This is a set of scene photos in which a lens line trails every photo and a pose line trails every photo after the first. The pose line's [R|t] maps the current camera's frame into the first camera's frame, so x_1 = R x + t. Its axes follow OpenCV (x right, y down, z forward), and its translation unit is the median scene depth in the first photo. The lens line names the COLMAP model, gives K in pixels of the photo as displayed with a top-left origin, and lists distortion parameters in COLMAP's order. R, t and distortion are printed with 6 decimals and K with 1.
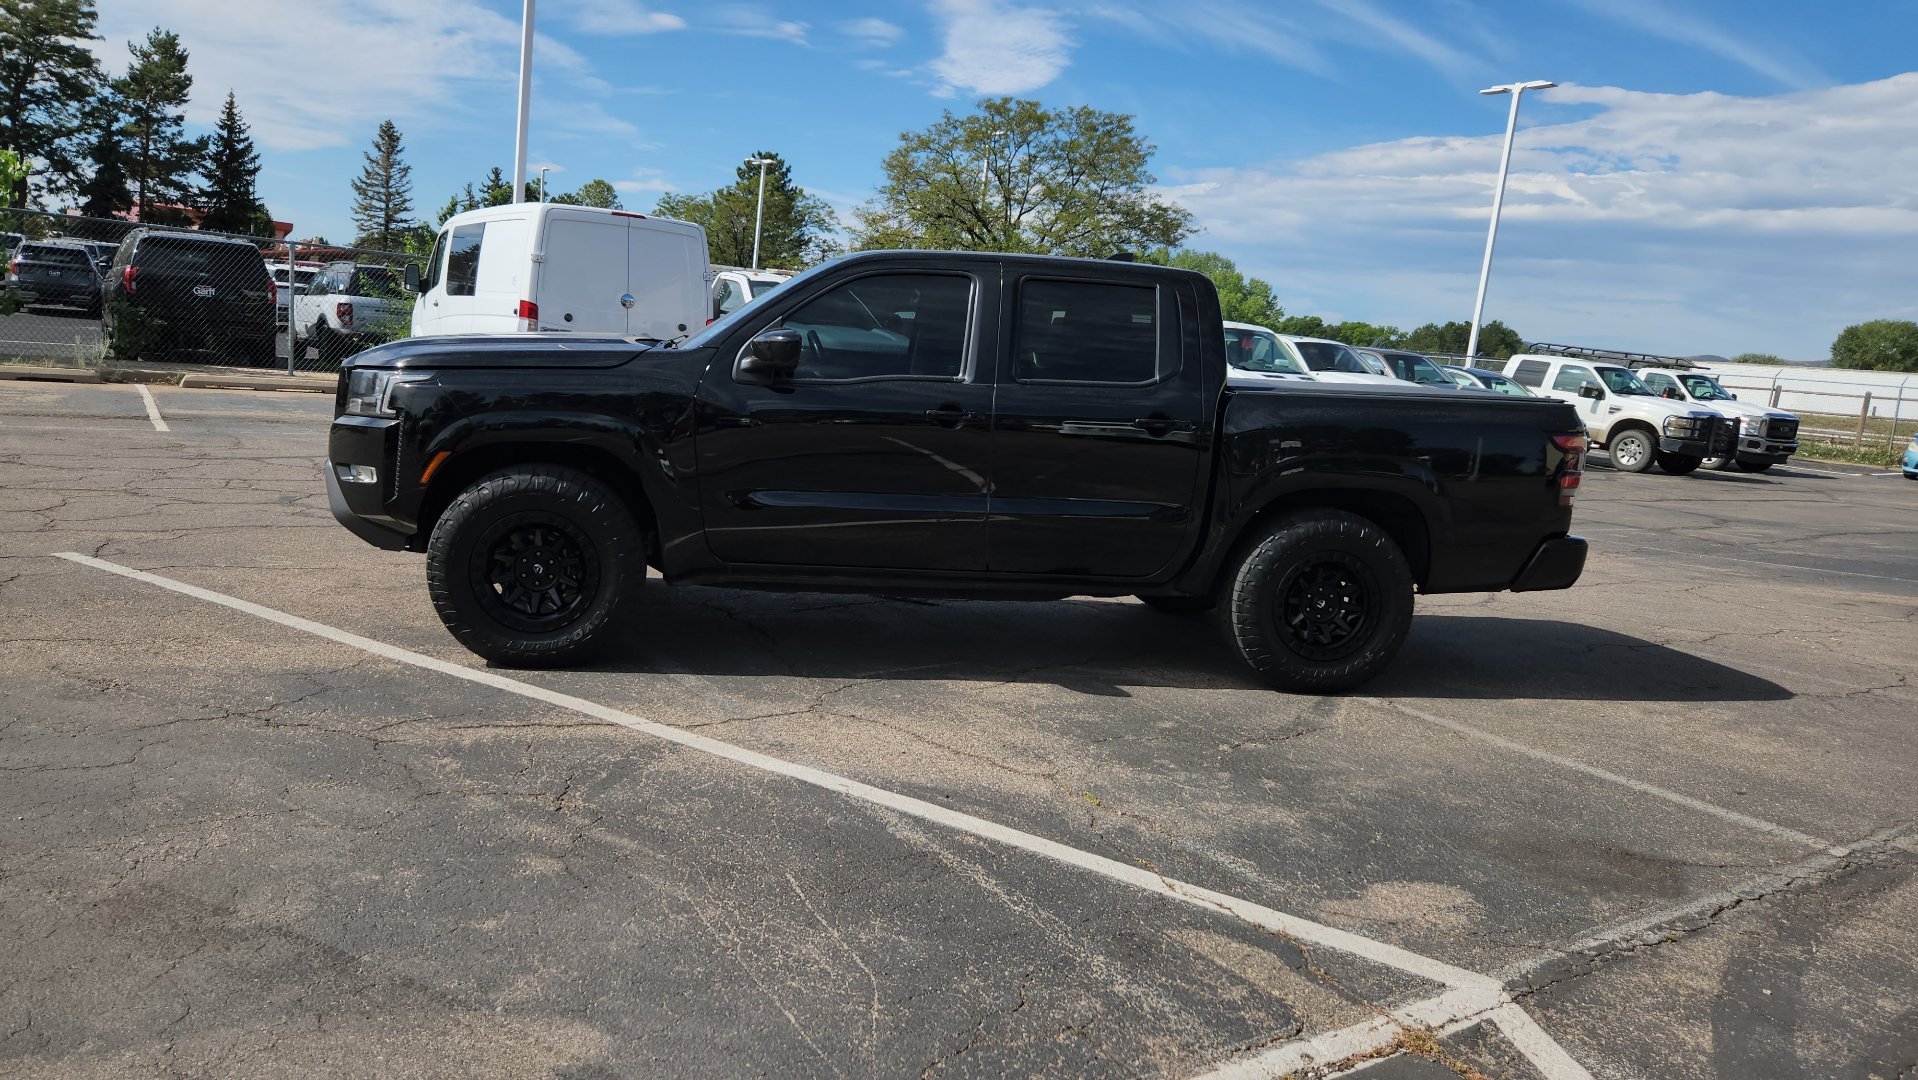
lens RADIAL K [[1284.4, 0, 922.7], [0, 1284.4, 522.9], [0, 0, 1]] dist [0.068600, -0.054937]
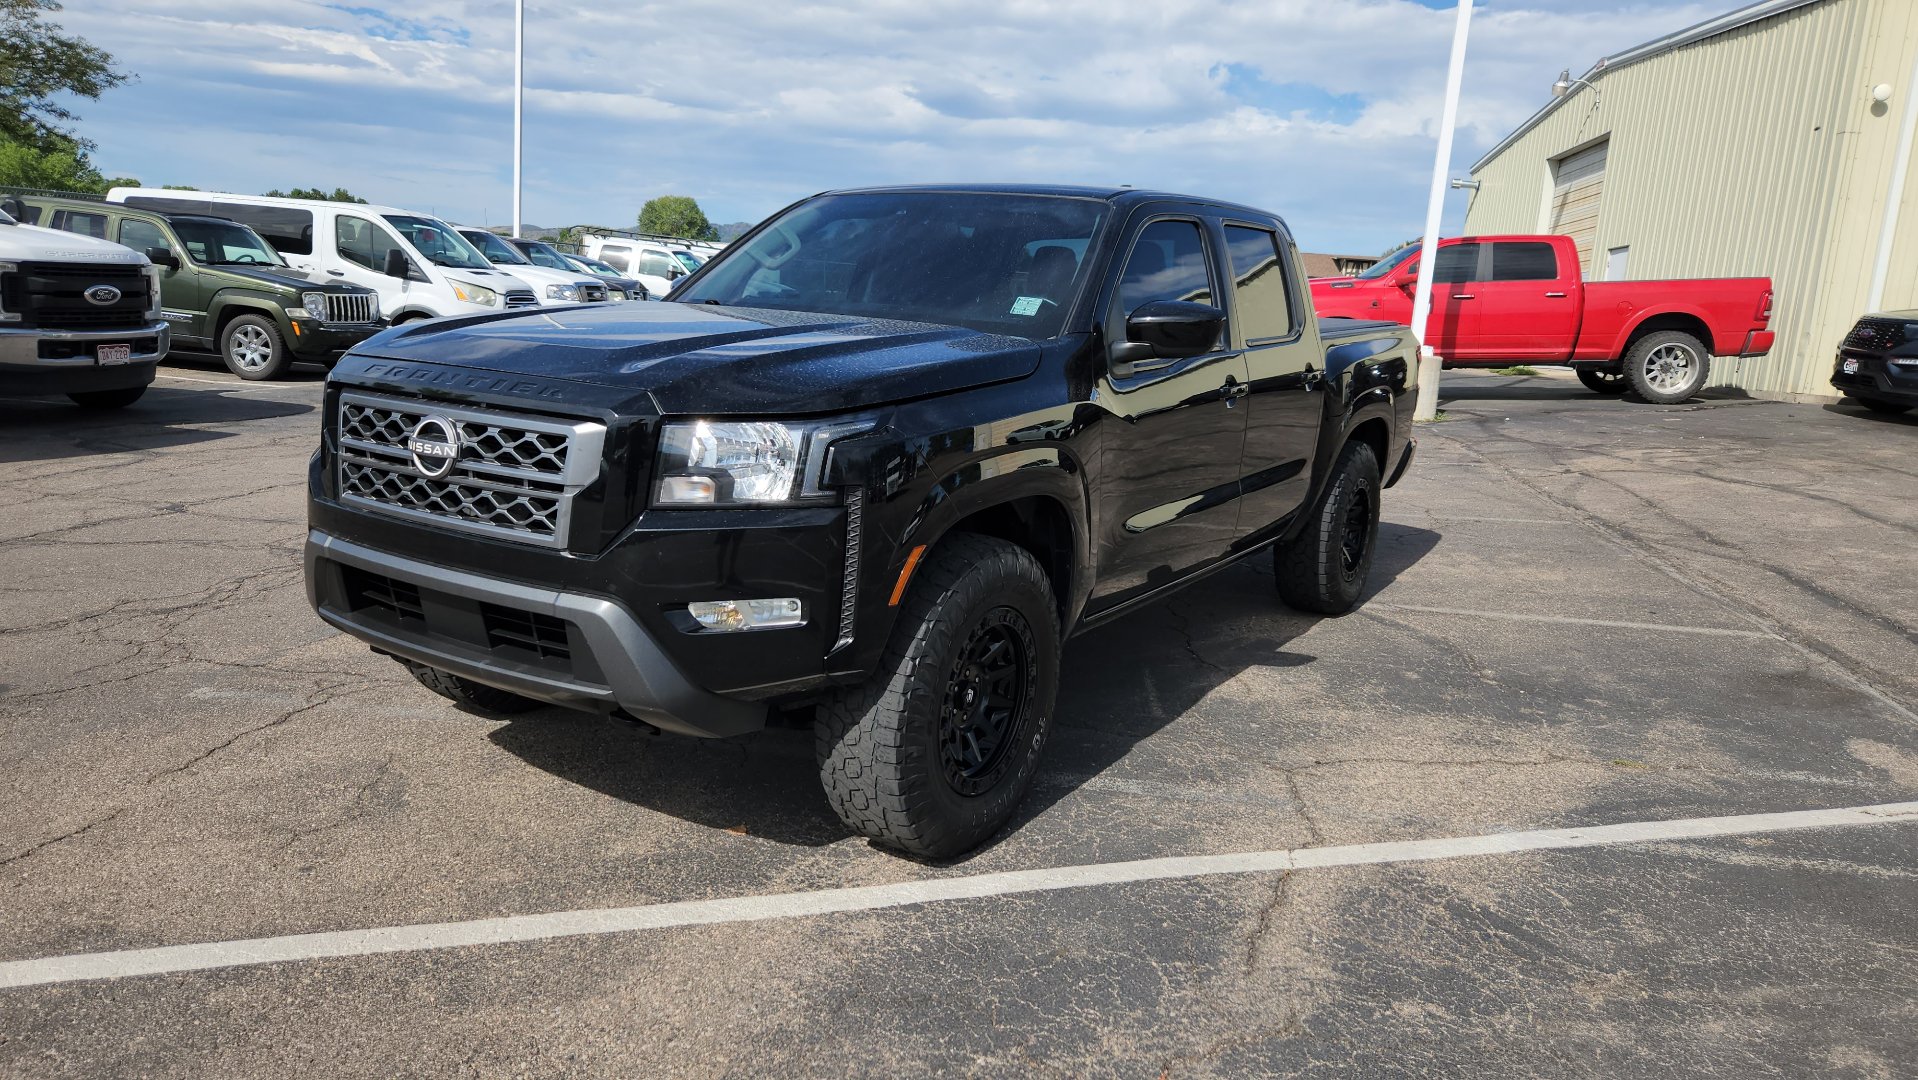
lens RADIAL K [[1284.4, 0, 953.1], [0, 1284.4, 533.5], [0, 0, 1]] dist [0.068600, -0.054937]
pose [[0.660764, -0.182431, 0.728087, -0.685804], [0.105252, 0.982950, 0.150770, -0.129014], [-0.743178, -0.022991, 0.668699, 0.521773]]
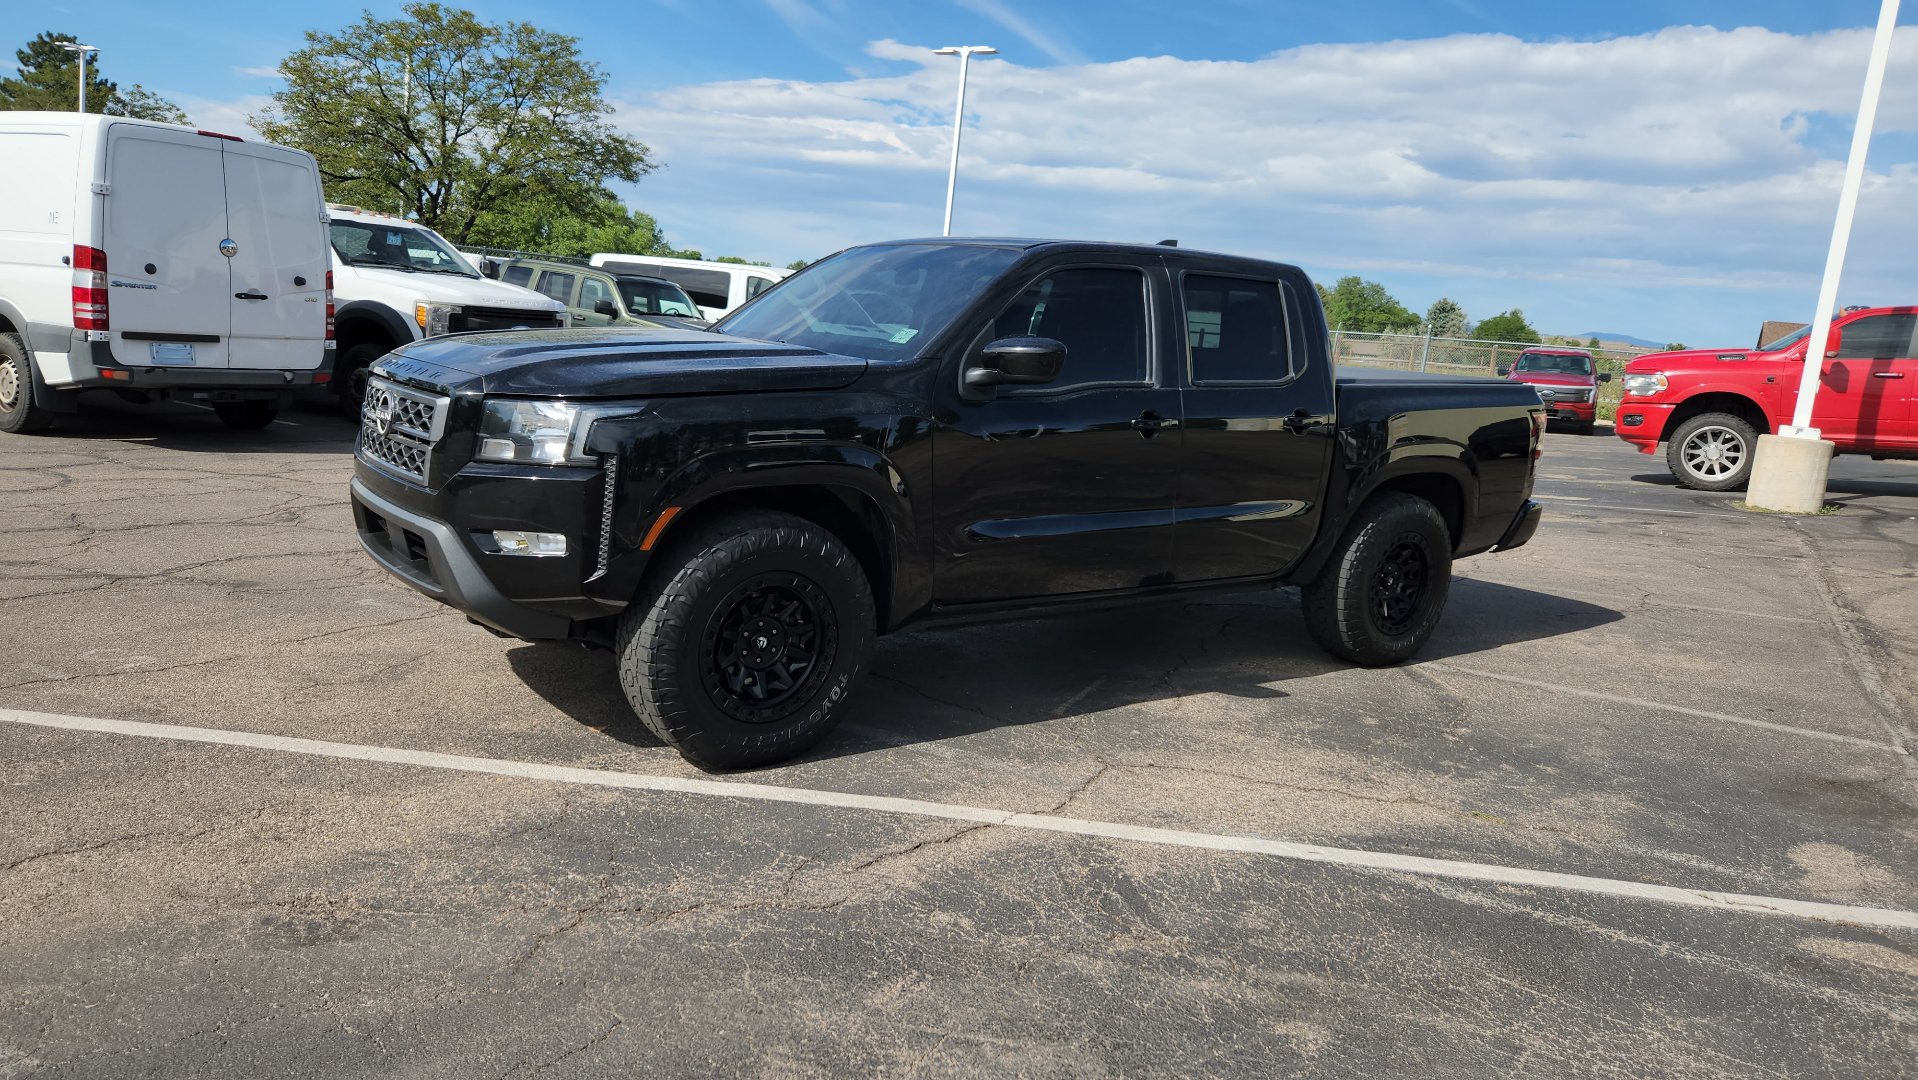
lens RADIAL K [[1284.4, 0, 930.1], [0, 1284.4, 529.7], [0, 0, 1]] dist [0.068600, -0.054937]
pose [[0.888549, -0.081752, 0.451439, -0.504908], [0.056318, 0.995990, 0.069519, -0.075156], [-0.455312, -0.036347, 0.889590, 0.224753]]
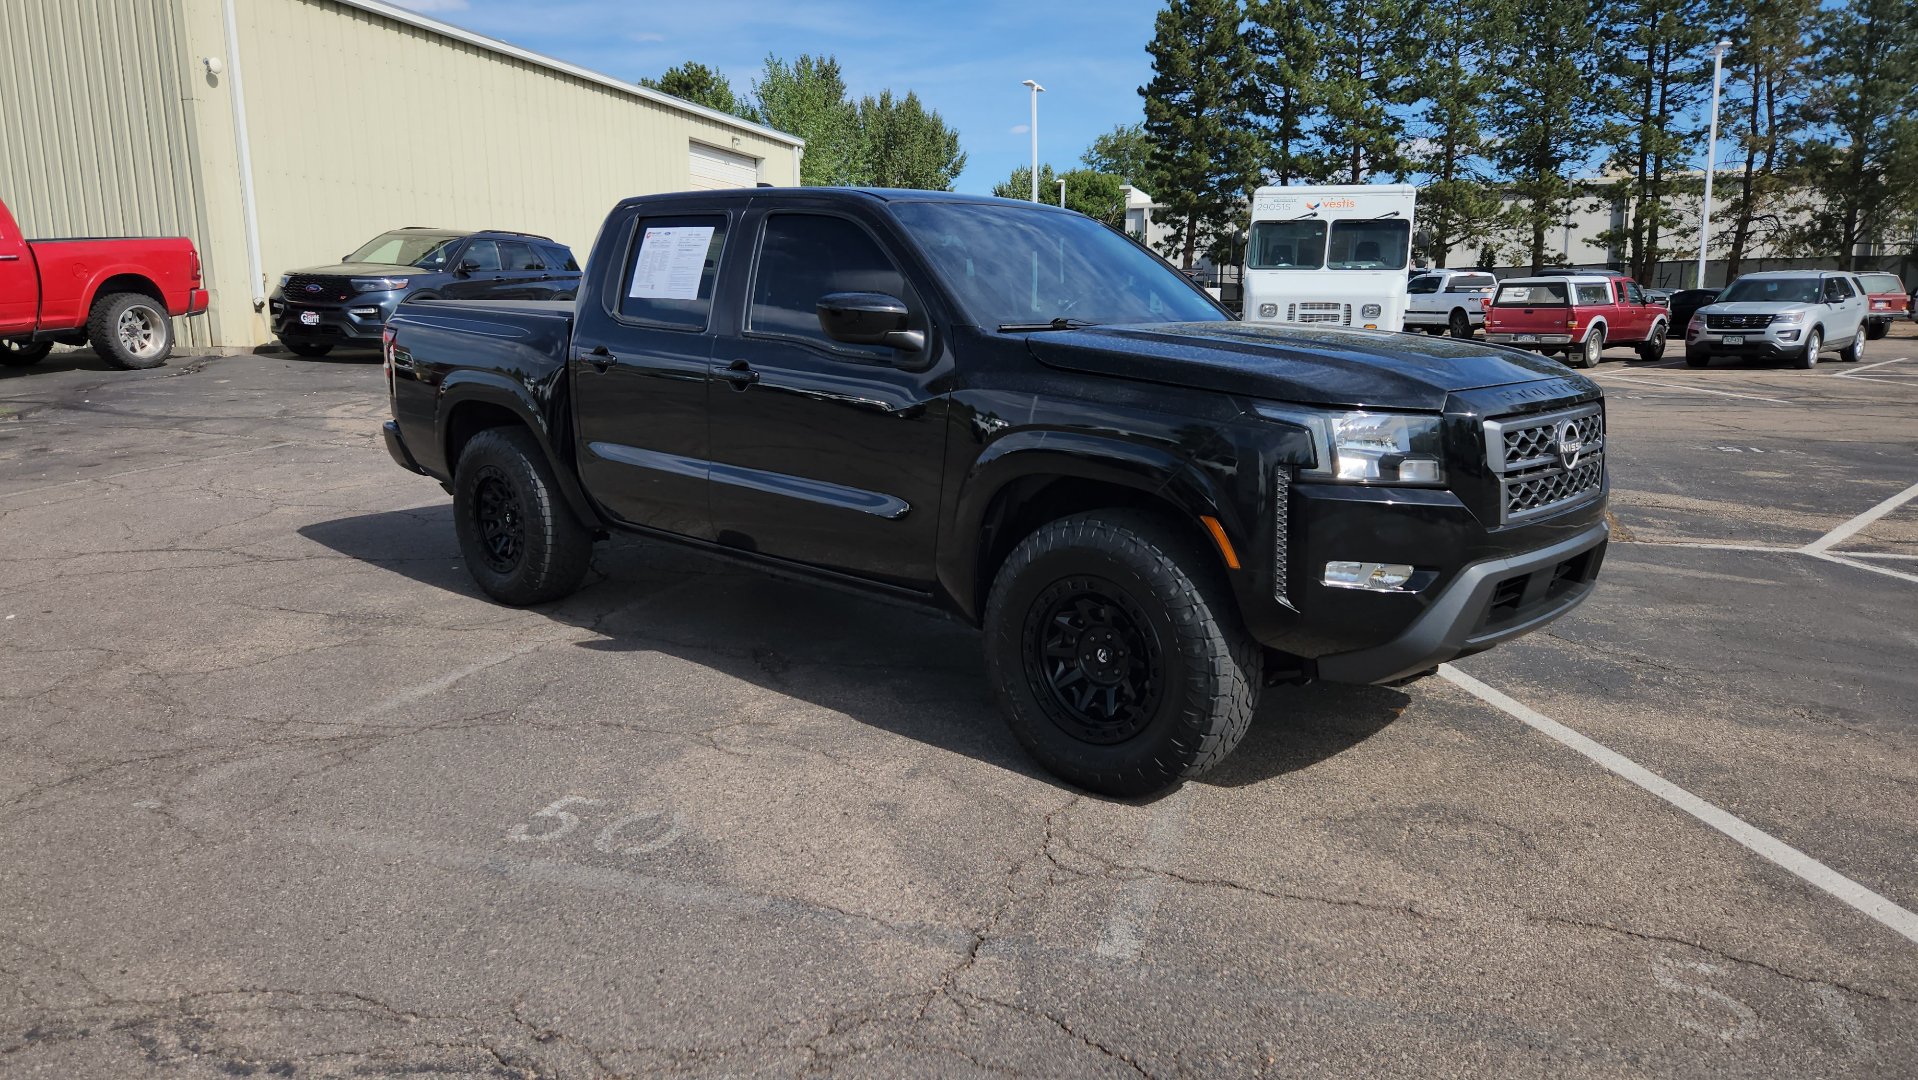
lens RADIAL K [[1284.4, 0, 932.5], [0, 1284.4, 537.0], [0, 0, 1]] dist [0.068600, -0.054937]
pose [[-0.619149, -0.224212, 0.752585, -0.739946], [0.055430, 0.943504, 0.326693, -0.290343], [-0.783315, 0.243987, -0.571741, 1.637789]]
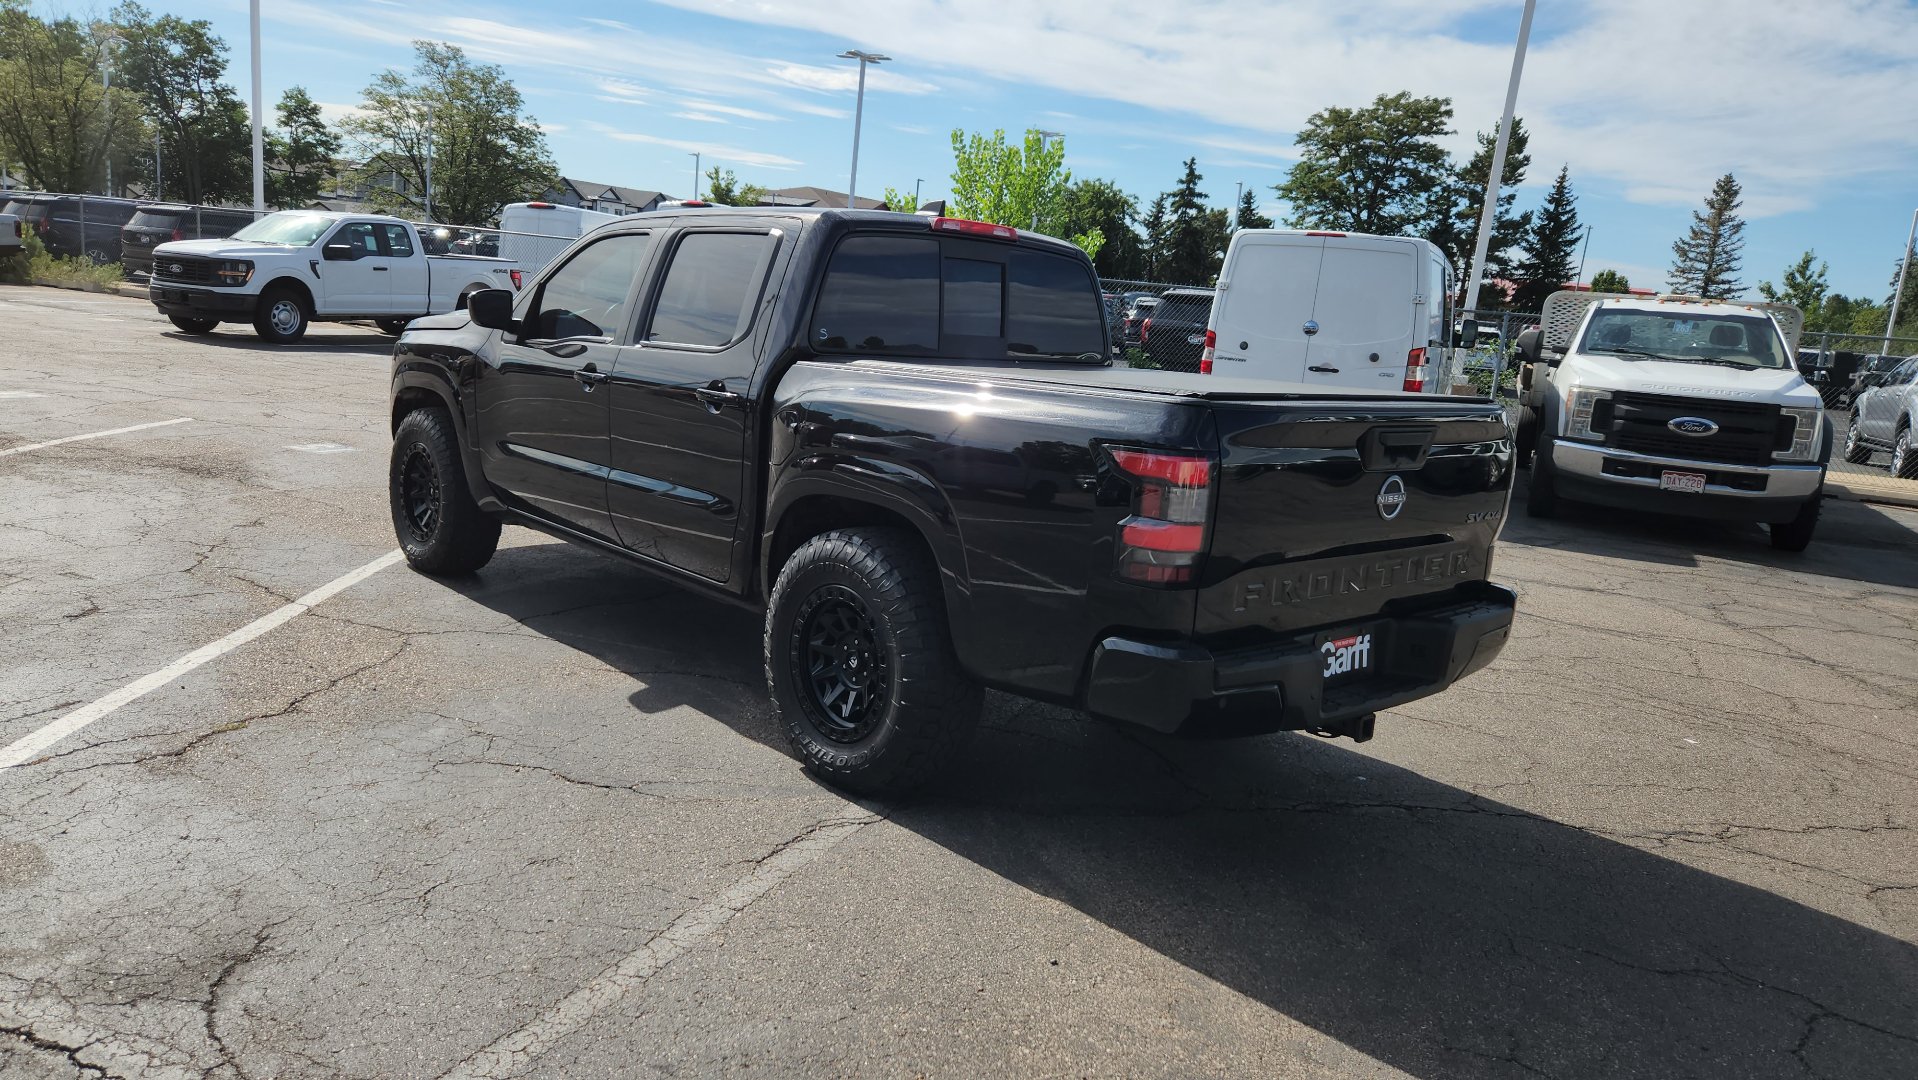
lens RADIAL K [[1284.4, 0, 932.3], [0, 1284.4, 533.4], [0, 0, 1]] dist [0.068600, -0.054937]
pose [[0.553340, 0.116391, -0.824784, 0.906566], [-0.156560, 0.987074, 0.034258, -0.038382], [0.818110, 0.110172, 0.564410, 0.626523]]
